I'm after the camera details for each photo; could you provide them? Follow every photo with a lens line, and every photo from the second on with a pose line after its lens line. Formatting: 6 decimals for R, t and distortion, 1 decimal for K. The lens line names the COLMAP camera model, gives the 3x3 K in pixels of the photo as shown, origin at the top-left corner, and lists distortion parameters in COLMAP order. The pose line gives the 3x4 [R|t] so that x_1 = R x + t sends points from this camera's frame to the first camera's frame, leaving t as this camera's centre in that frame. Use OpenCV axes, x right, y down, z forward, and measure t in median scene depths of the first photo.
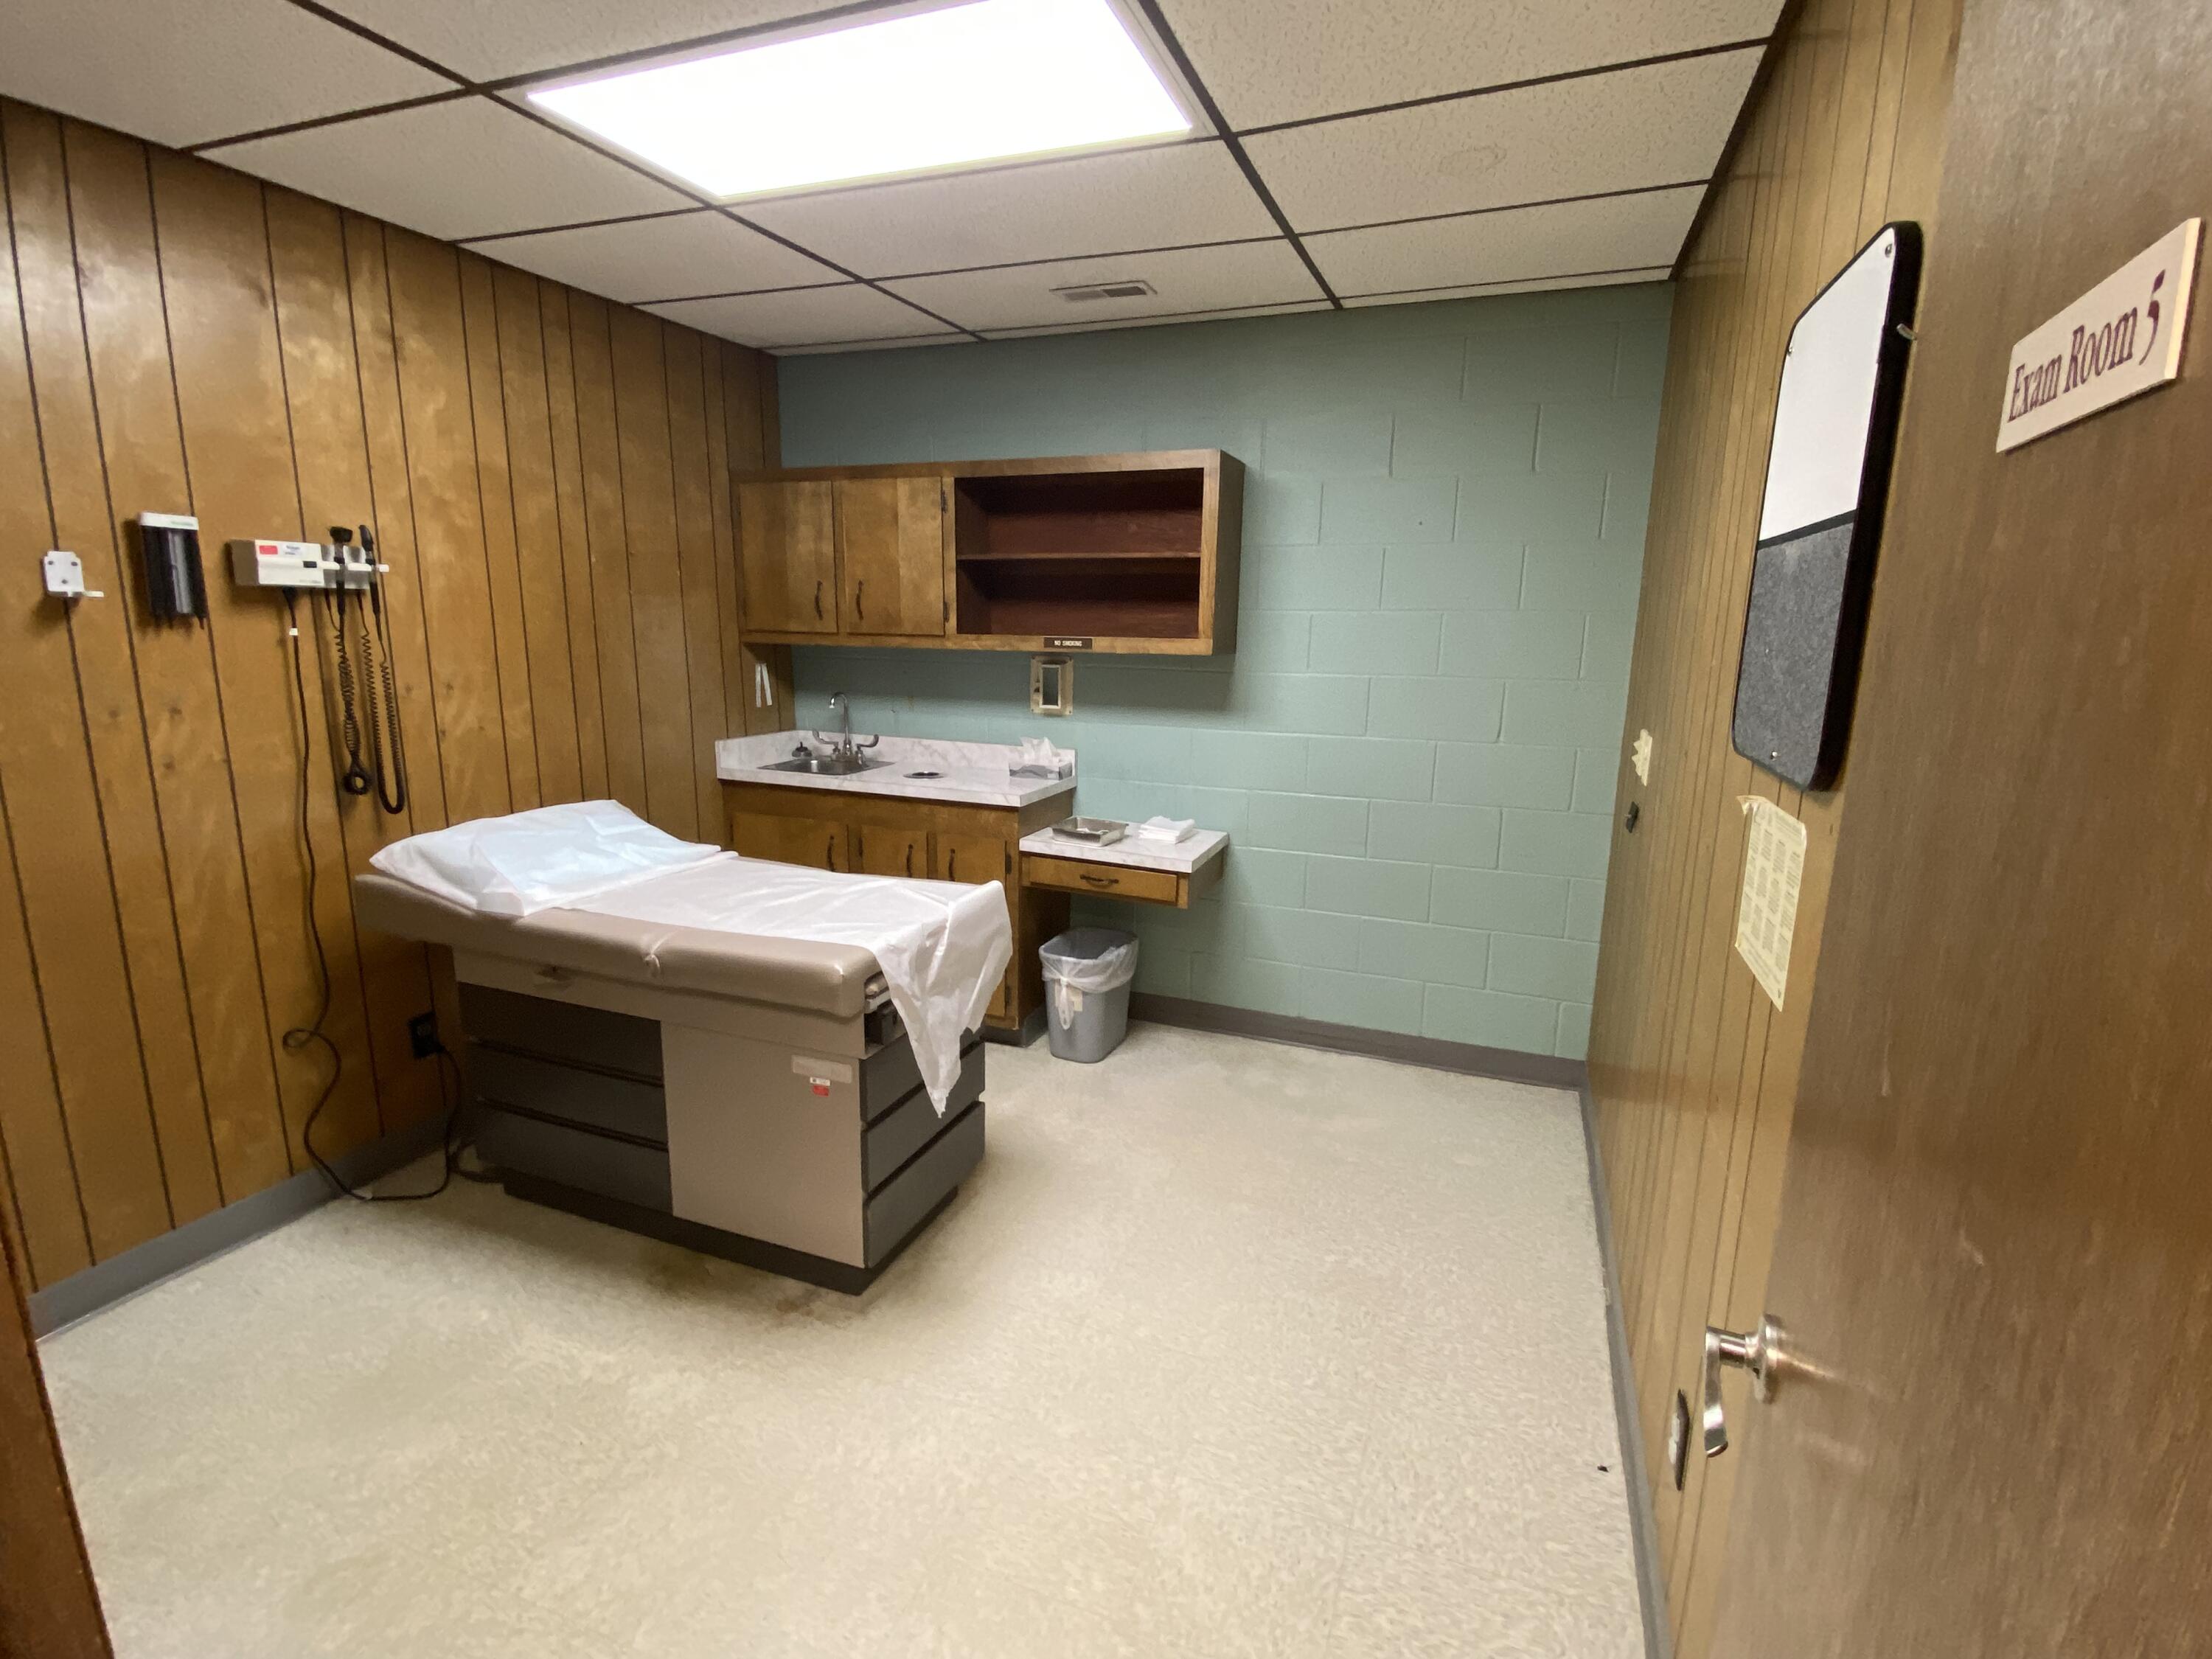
lens RADIAL K [[1051.5, 0, 1106.1], [0, 1051.5, 816.3], [0, 0, 1]] dist [0.002262, -0.001651]
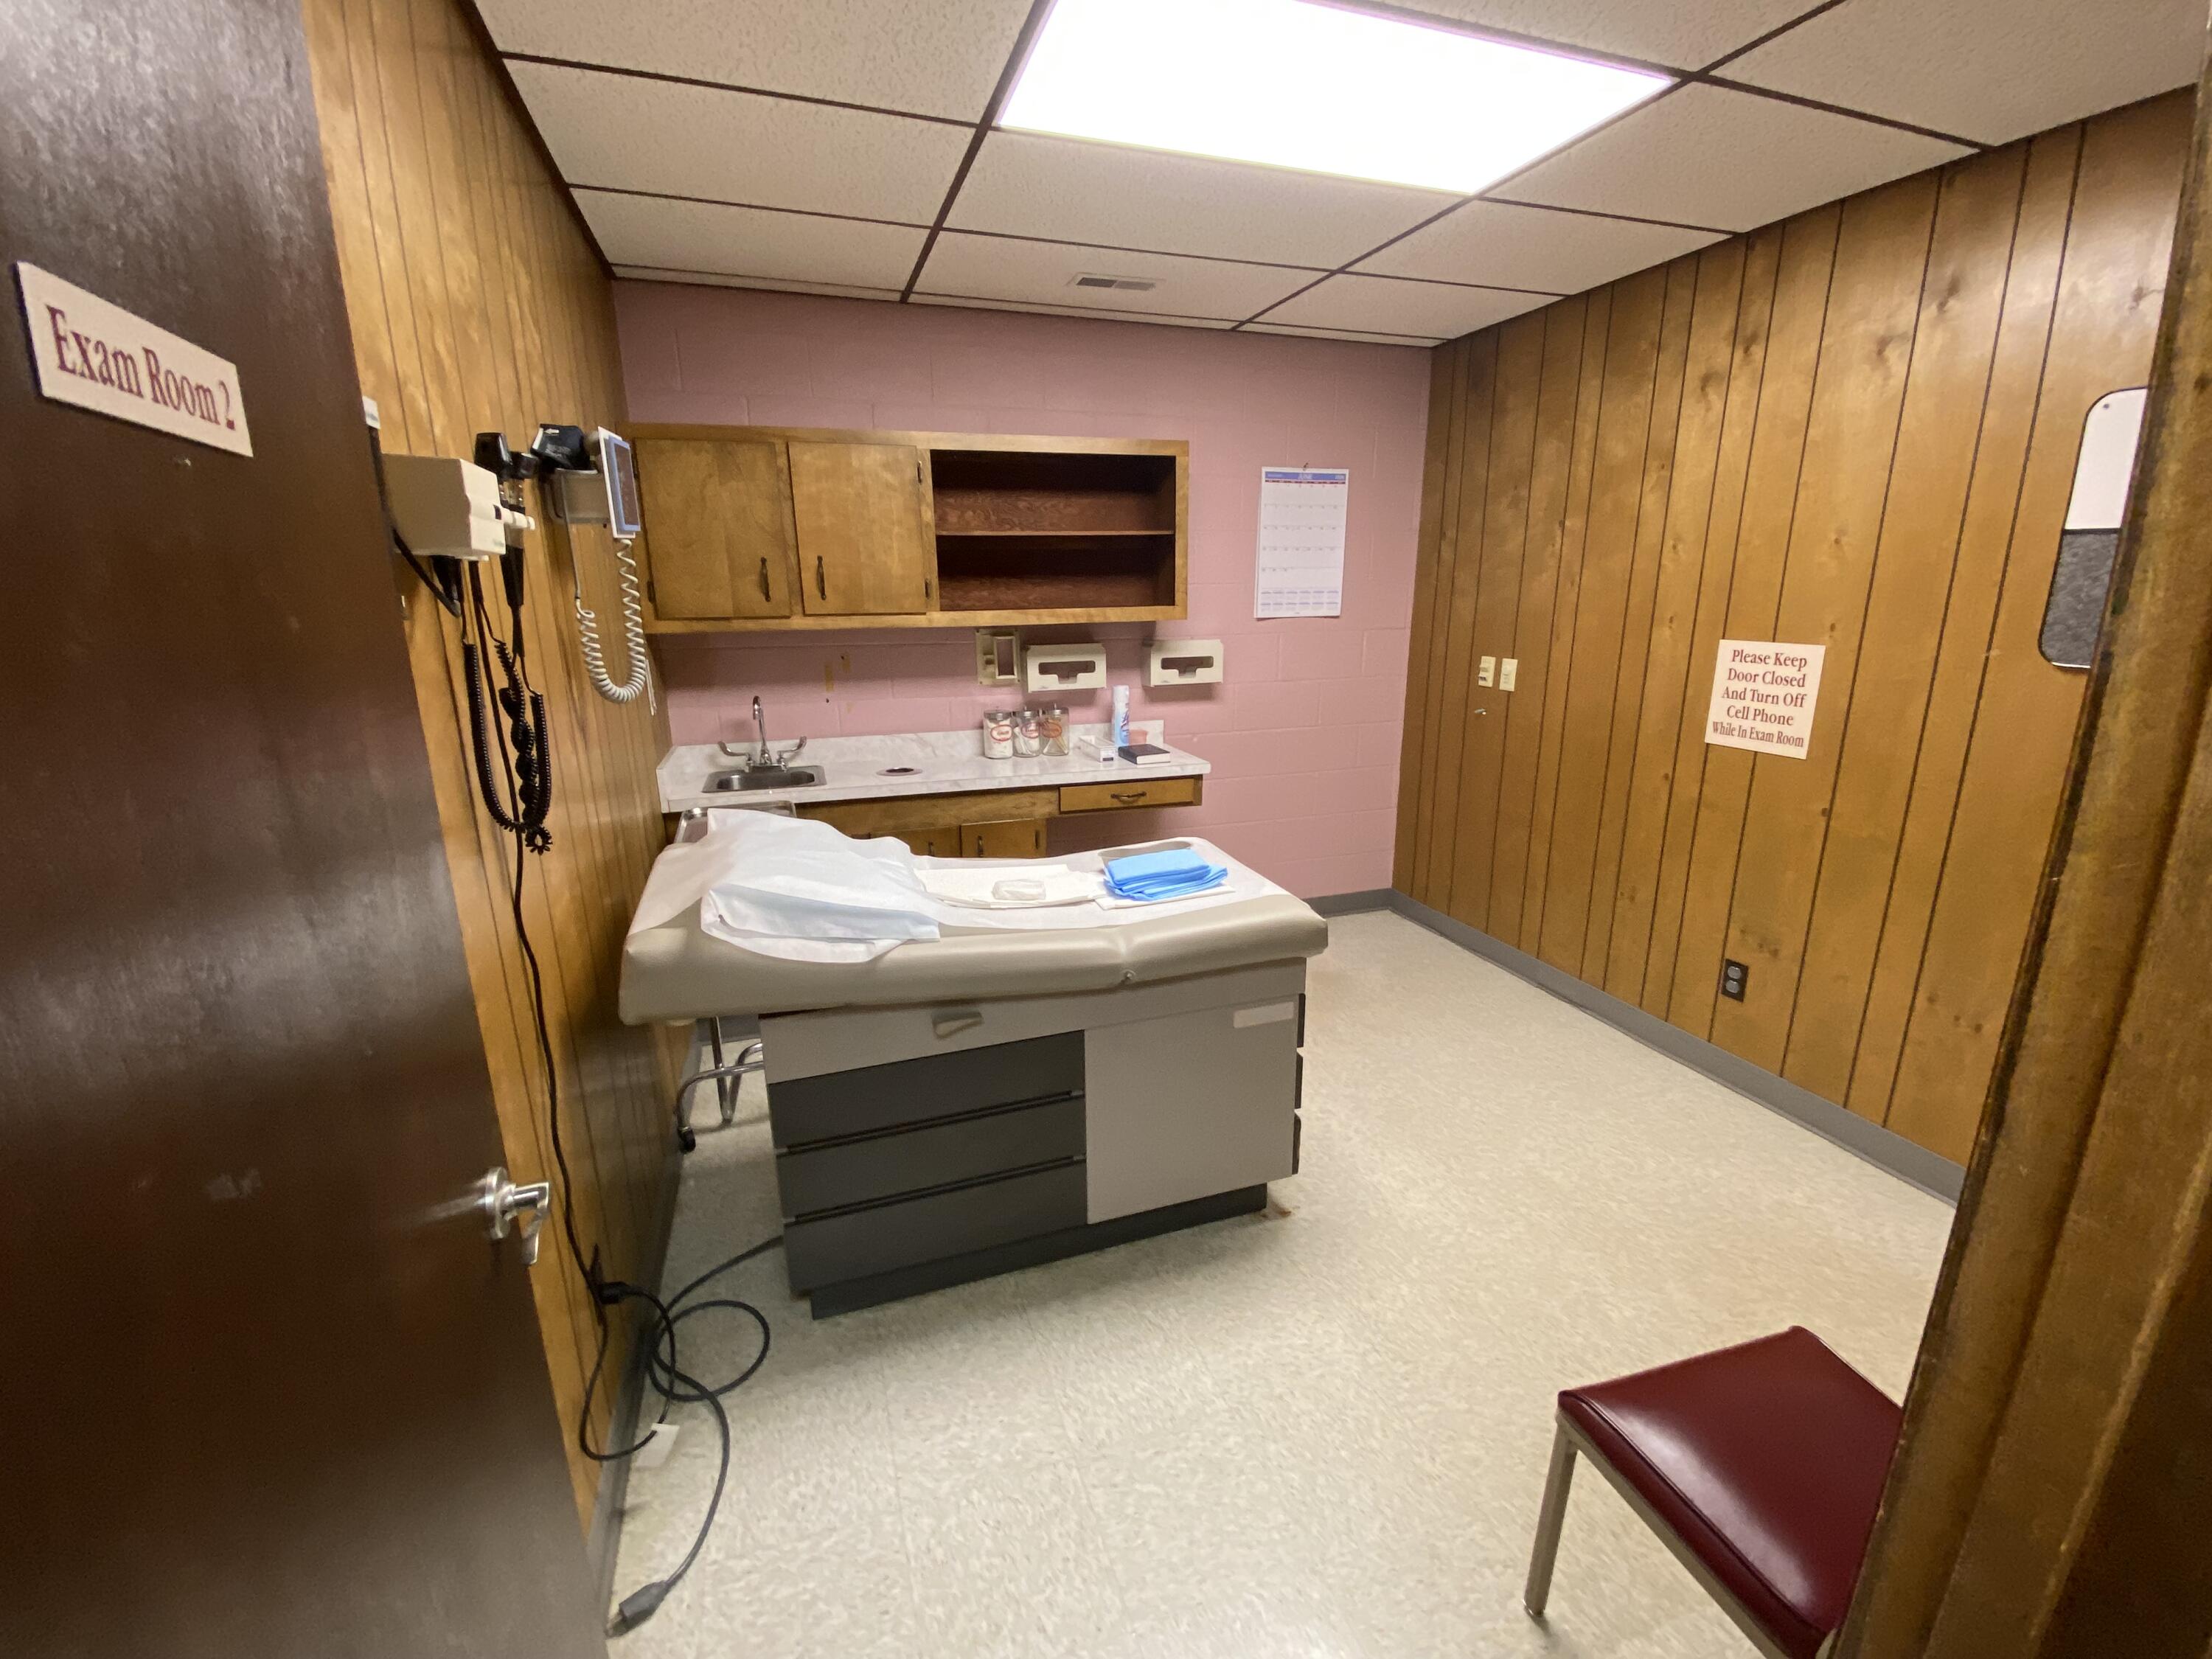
lens RADIAL K [[939.4, 0, 1114.7], [0, 939.4, 817.6], [0, 0, 1]] dist [0.010733, -0.001164]
pose [[0.756941, -0.178662, 0.628586, -0.629577], [0.146503, 0.983811, 0.103208, -0.052070], [-0.636850, 0.013968, 0.770862, 0.231011]]
